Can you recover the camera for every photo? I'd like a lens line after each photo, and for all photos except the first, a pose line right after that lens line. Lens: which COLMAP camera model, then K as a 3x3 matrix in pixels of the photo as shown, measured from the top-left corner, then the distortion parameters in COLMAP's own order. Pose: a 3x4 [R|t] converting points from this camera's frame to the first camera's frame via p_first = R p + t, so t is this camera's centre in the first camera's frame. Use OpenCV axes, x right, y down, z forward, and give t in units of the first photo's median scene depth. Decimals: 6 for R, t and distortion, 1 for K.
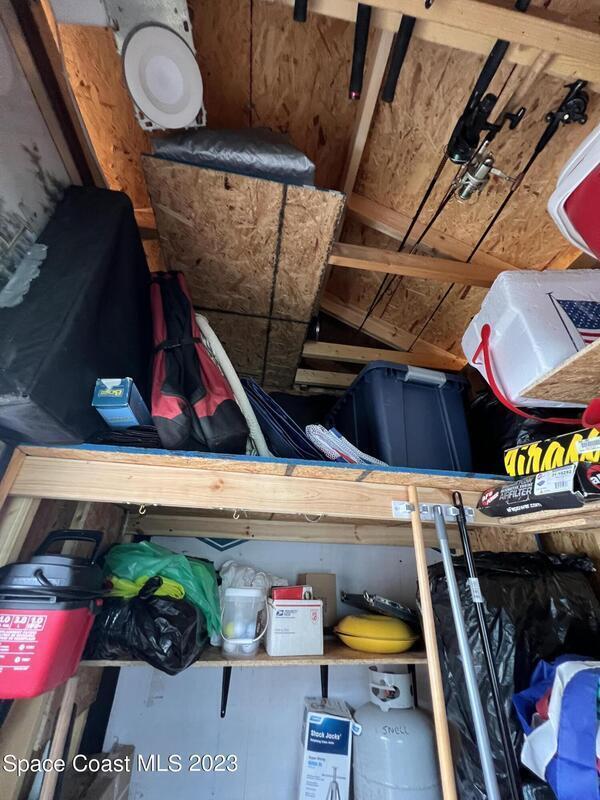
lens RADIAL K [[319.5, 0, 302.5], [0, 319.5, 401.4], [0, 0, 1]] dist [-0.004237, 0.000064]
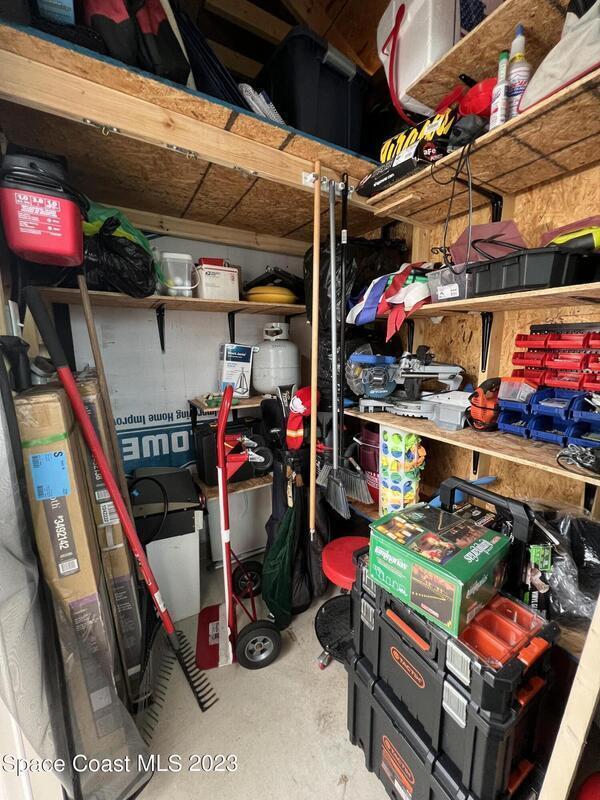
lens RADIAL K [[319.5, 0, 301.5], [0, 319.5, 400.3], [0, 0, 1]] dist [-0.004237, 0.000064]
pose [[0.928846, -0.085188, 0.360540, -0.307855], [-0.156571, 0.791748, 0.590441, 0.289334], [-0.335755, -0.604878, 0.722074, -0.587437]]
